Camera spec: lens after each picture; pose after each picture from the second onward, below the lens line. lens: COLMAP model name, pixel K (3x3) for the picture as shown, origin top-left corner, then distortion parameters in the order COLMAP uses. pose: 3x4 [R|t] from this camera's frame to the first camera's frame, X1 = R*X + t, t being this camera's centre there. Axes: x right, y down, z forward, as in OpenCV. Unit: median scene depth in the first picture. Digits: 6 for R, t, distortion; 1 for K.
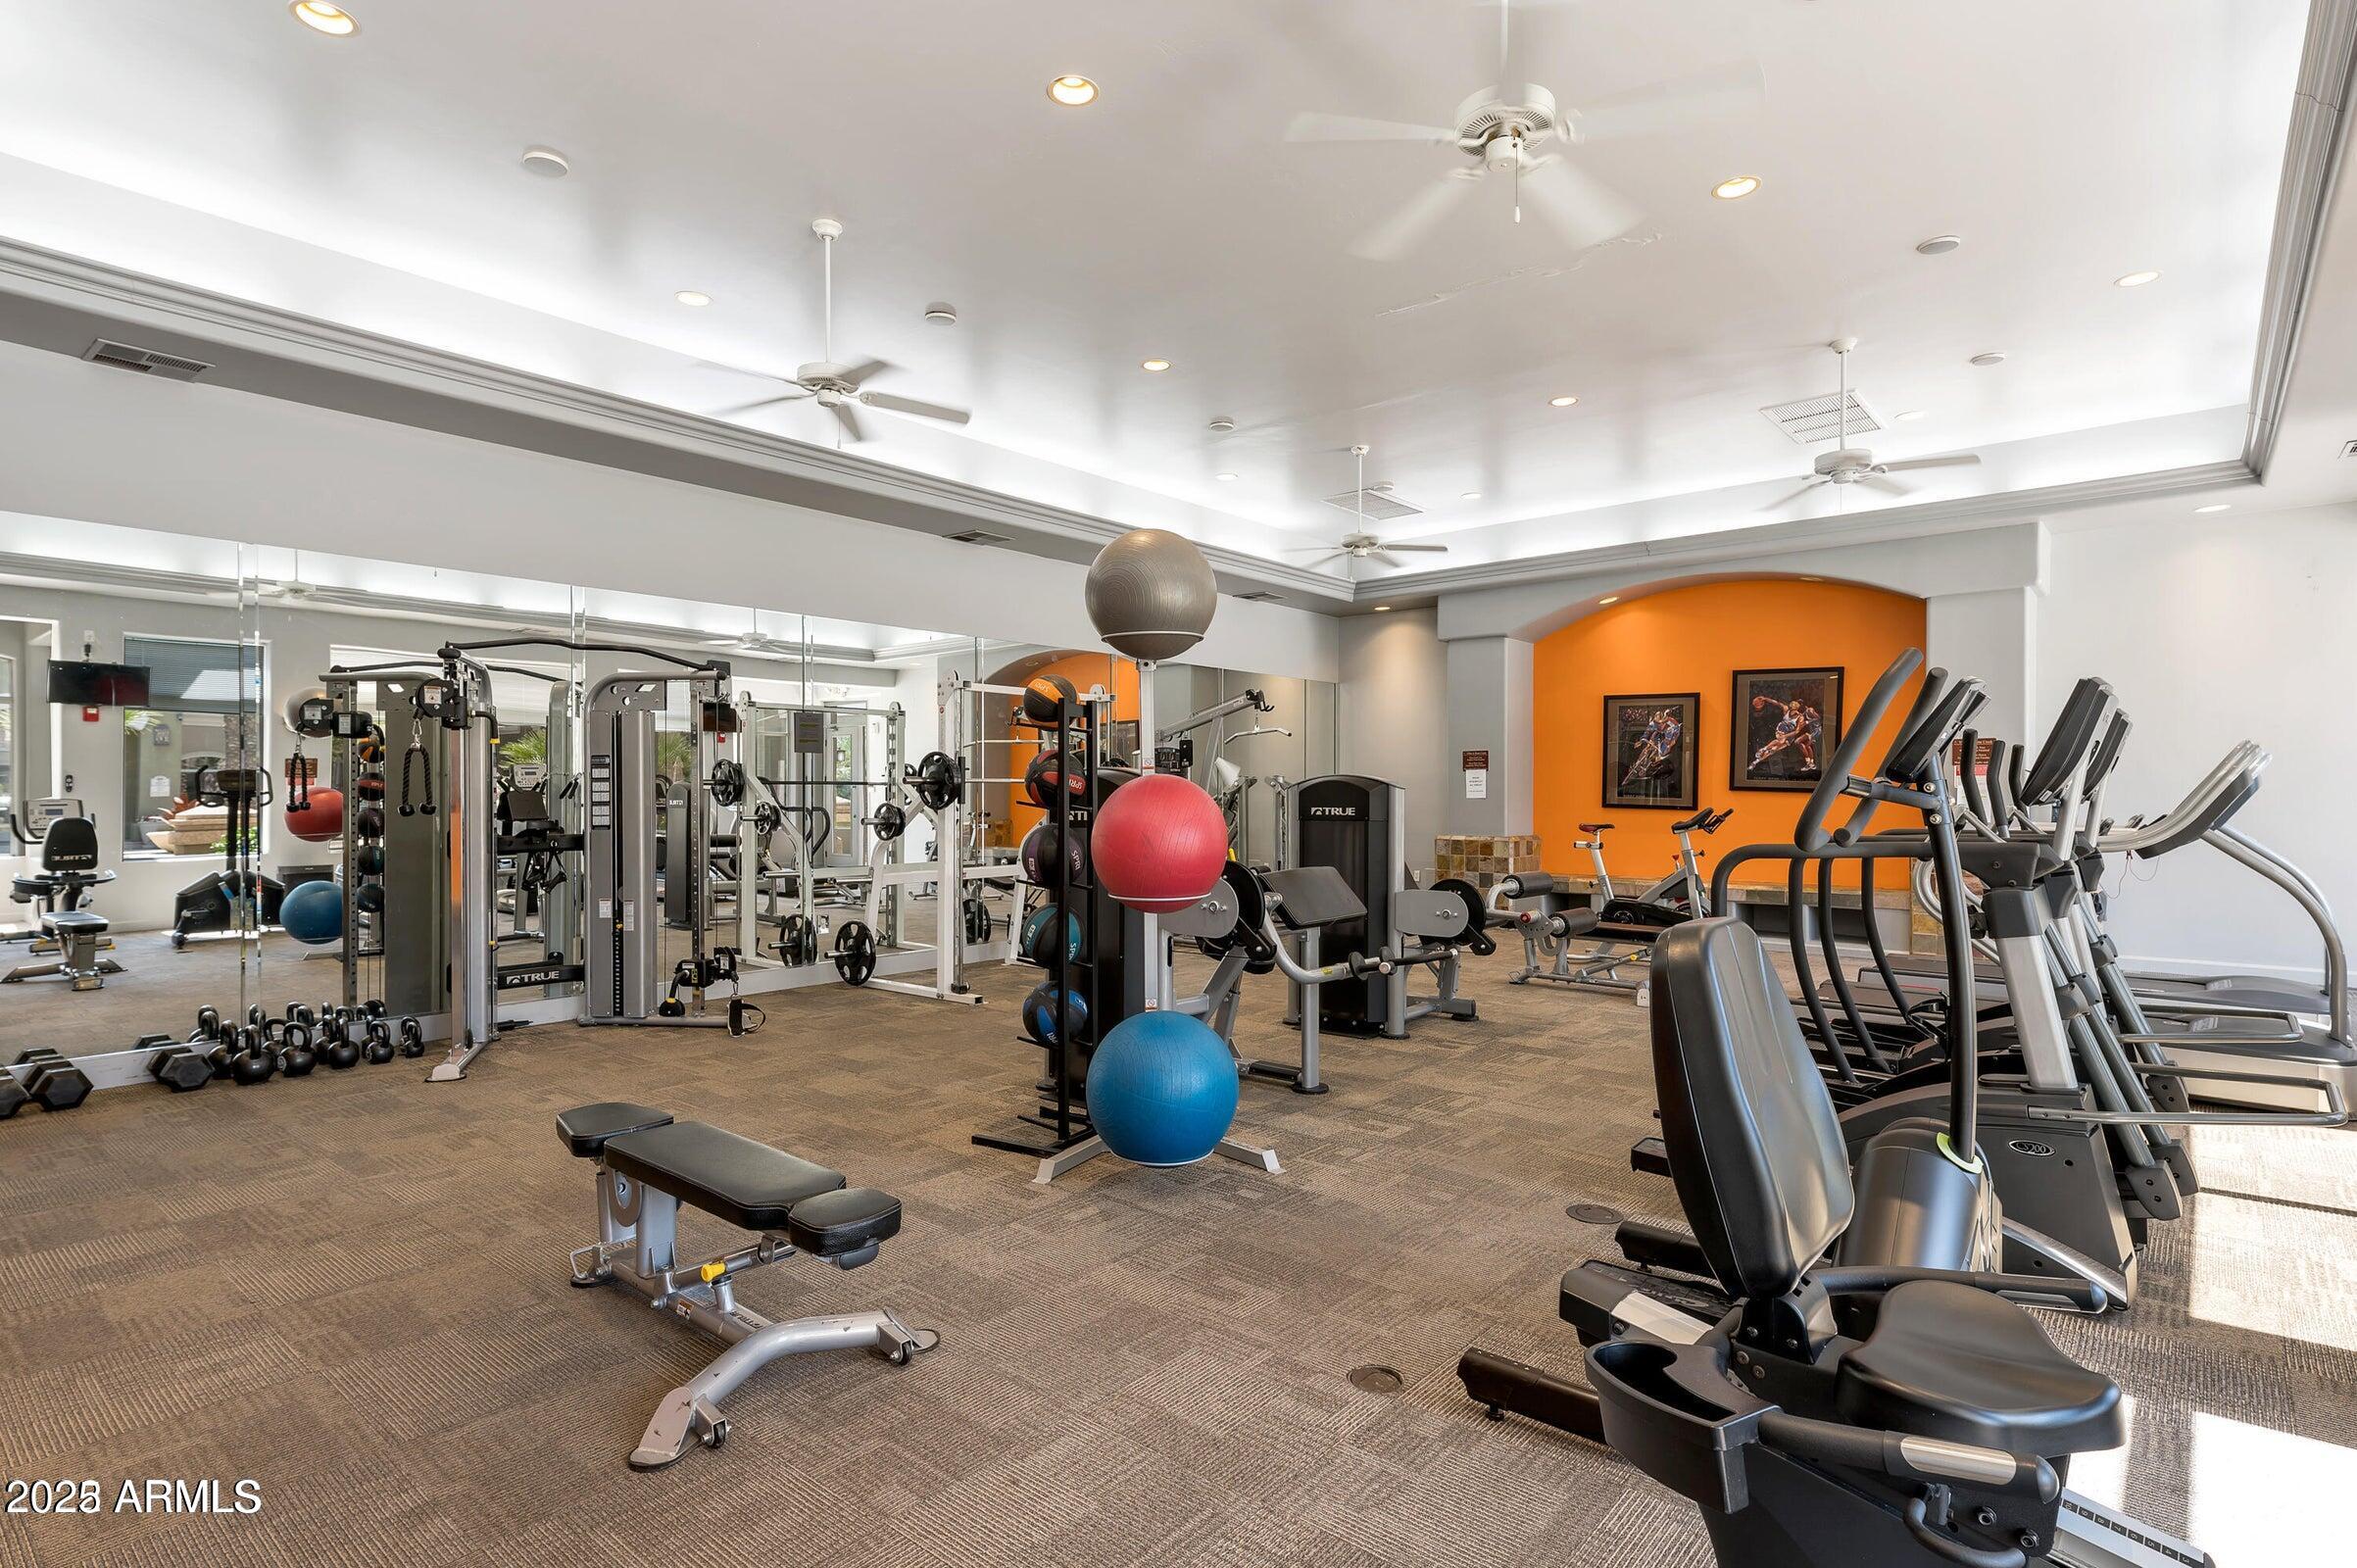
lens RADIAL K [[1183.1, 0, 1178.5], [0, 1183.1, 784.0], [0, 0, 1]] dist [-0.000194, -0.000069]
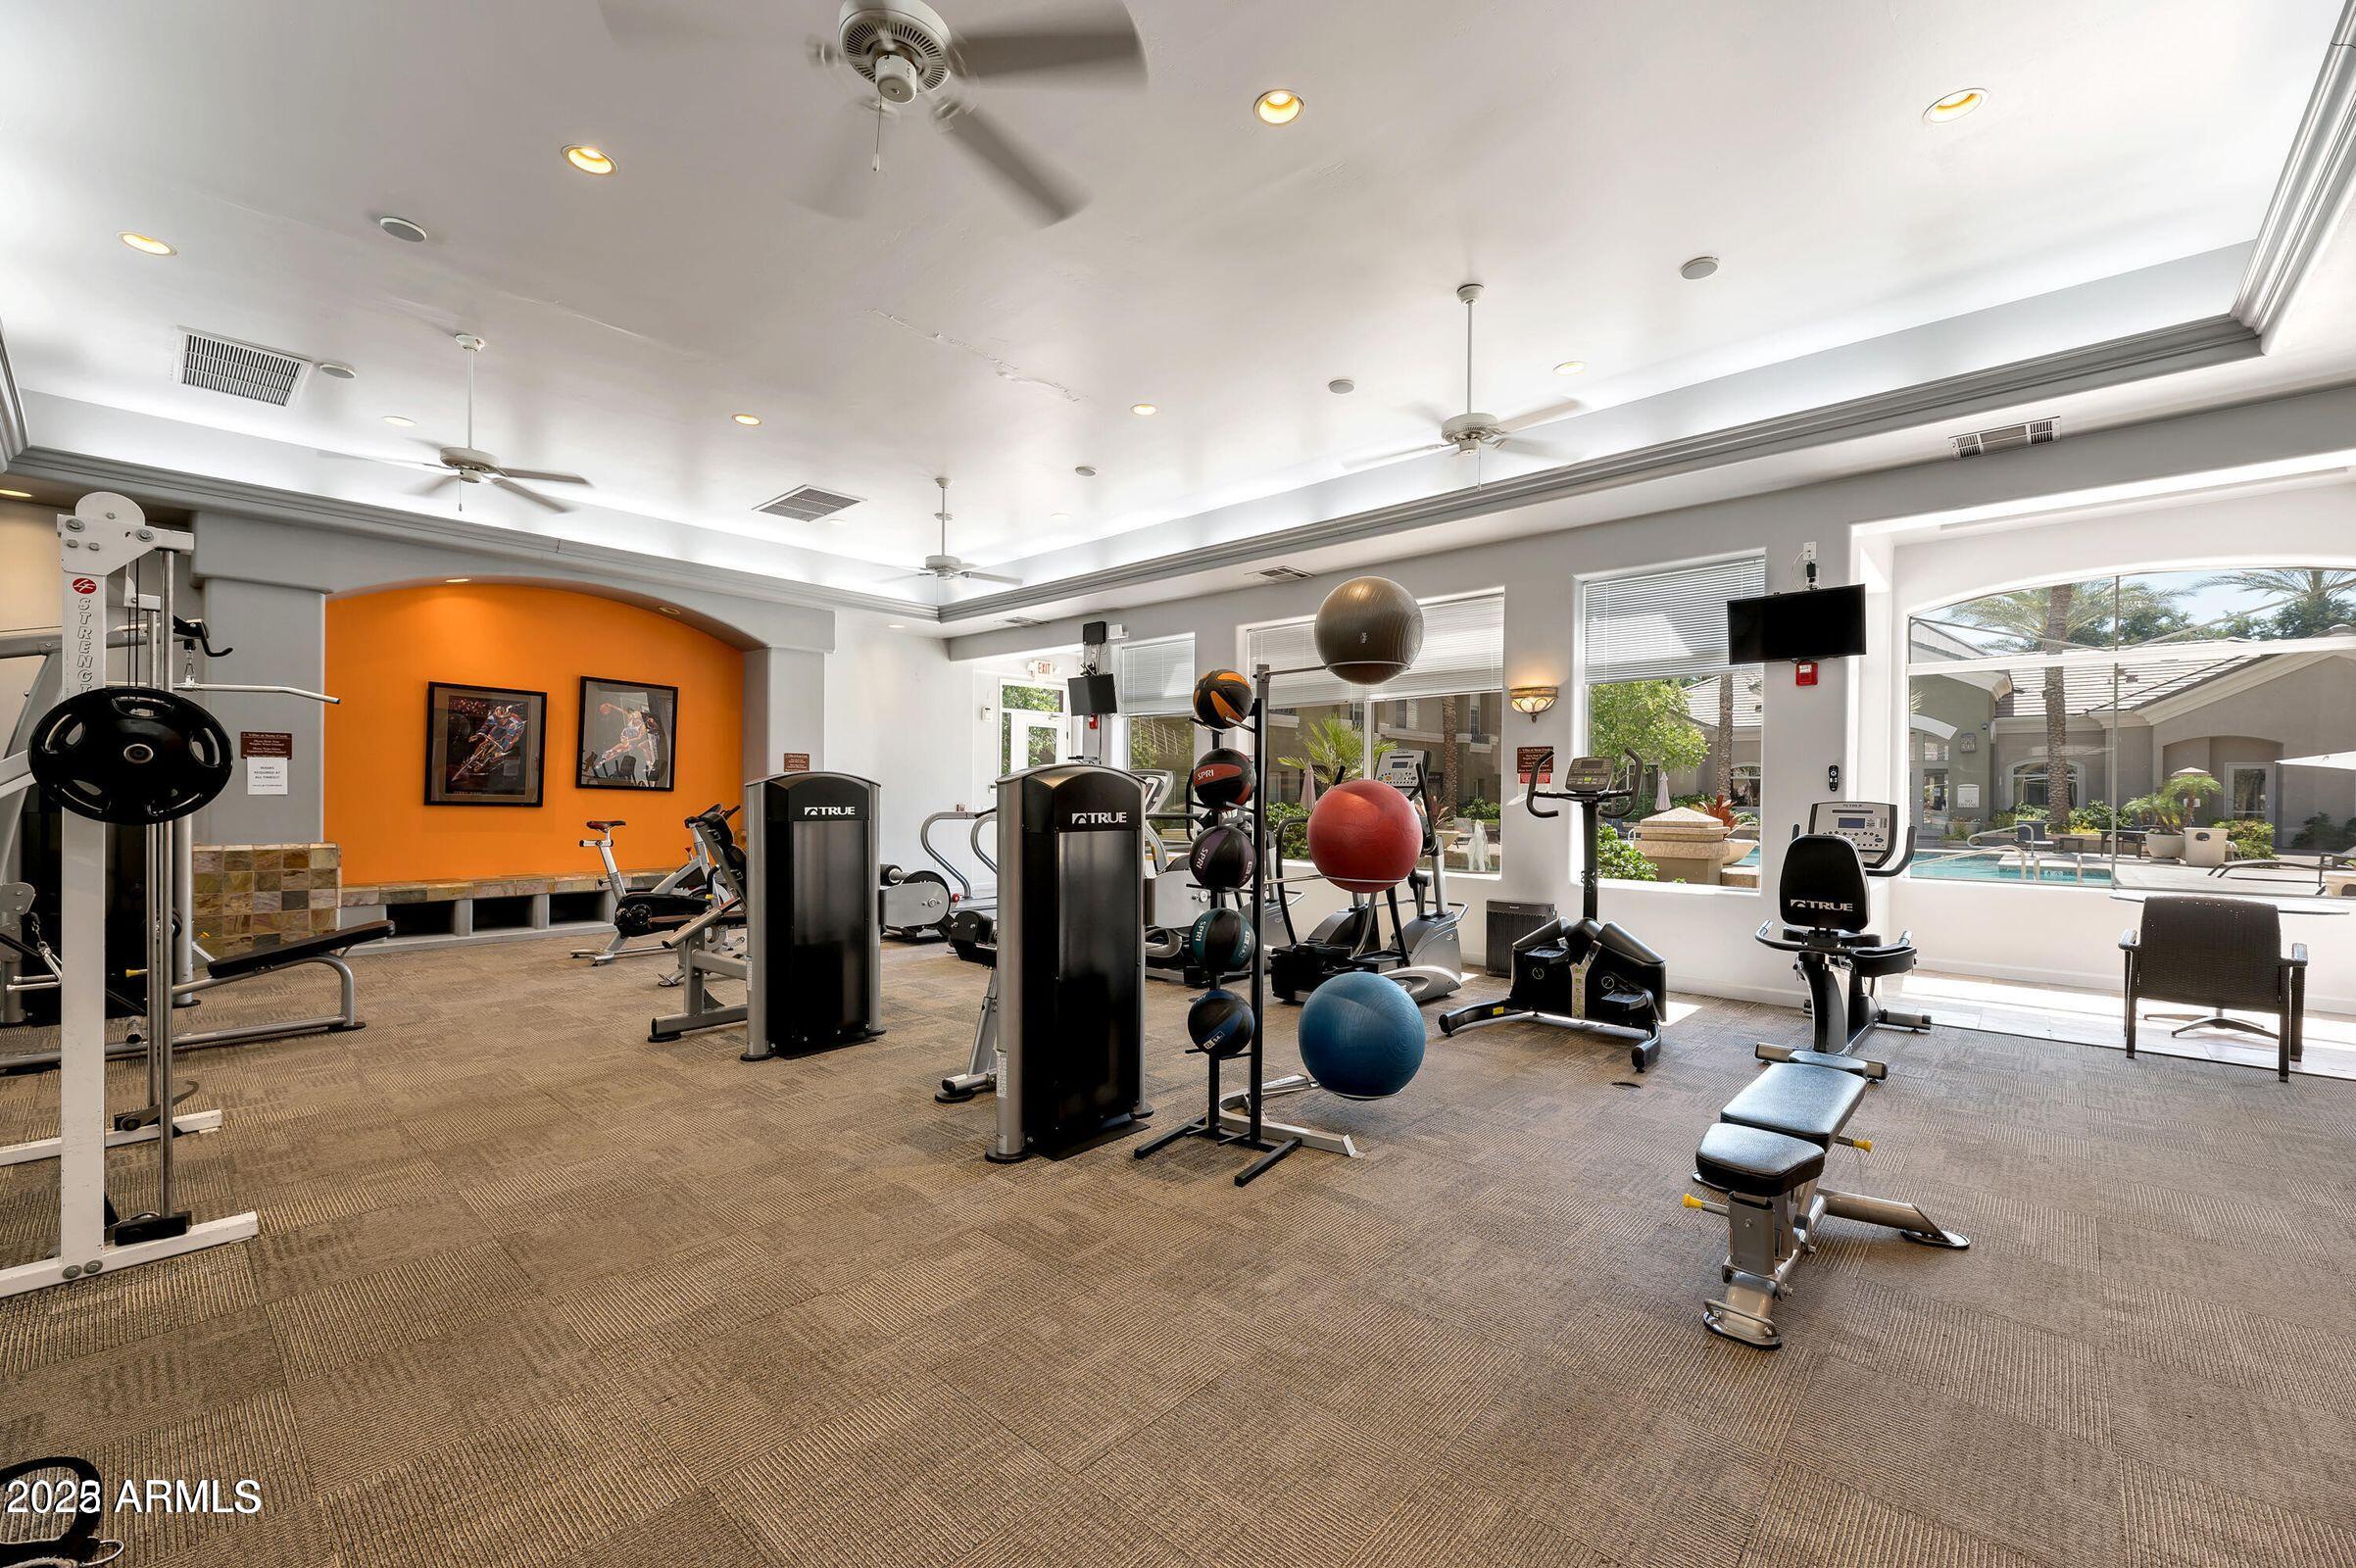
lens RADIAL K [[955.0, 0, 1178.0], [0, 955.0, 784.0], [0, 0, 1]] dist [-0.001804, -0.000240]
pose [[0.037568, 0.011586, 0.999227, -0.616463], [-0.014186, 0.999838, -0.011060, 0.006362], [-0.999193, -0.013759, 0.037726, 0.704067]]
